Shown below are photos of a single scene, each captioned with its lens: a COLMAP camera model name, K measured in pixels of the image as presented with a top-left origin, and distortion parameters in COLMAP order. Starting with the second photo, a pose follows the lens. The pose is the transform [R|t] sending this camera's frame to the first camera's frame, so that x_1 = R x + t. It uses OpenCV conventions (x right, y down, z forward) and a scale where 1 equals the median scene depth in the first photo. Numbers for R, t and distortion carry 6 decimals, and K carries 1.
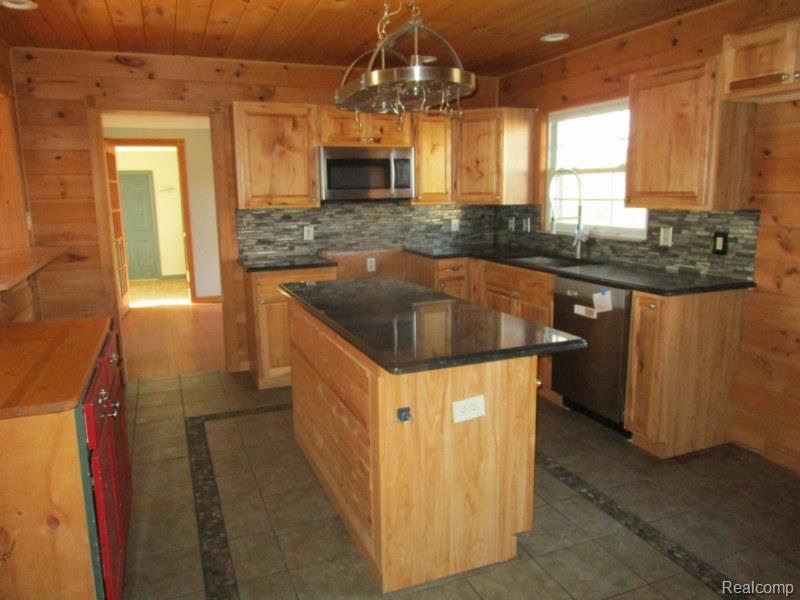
lens RADIAL K [[592.3, 0, 400.0], [0, 592.3, 300.0], [0, 0, 1]] dist [-0.002110, -0.003710]
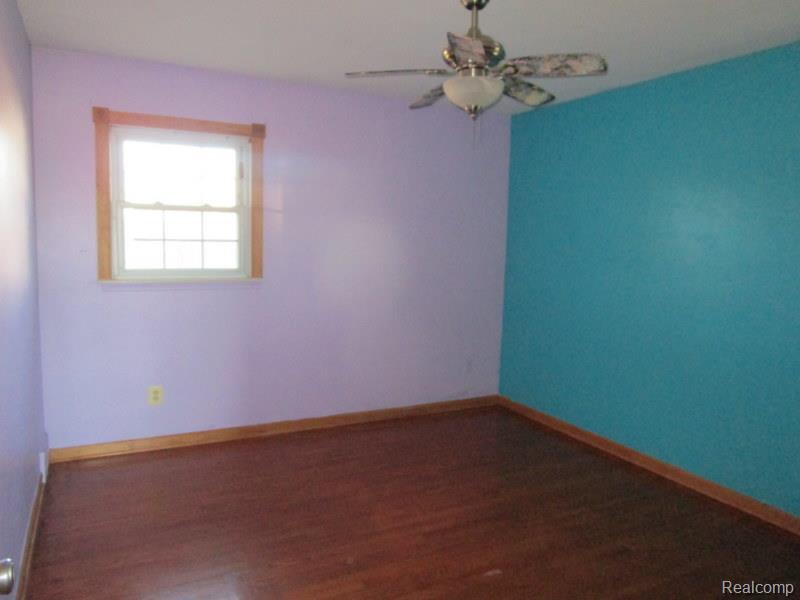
lens RADIAL K [[592.3, 0, 400.0], [0, 592.3, 300.0], [0, 0, 1]] dist [-0.002110, -0.003710]
pose [[-0.090954, -0.098784, 0.990943, -0.590445], [0.162963, 0.980178, 0.112669, -0.133603], [-0.982431, 0.171735, -0.073053, 0.786020]]
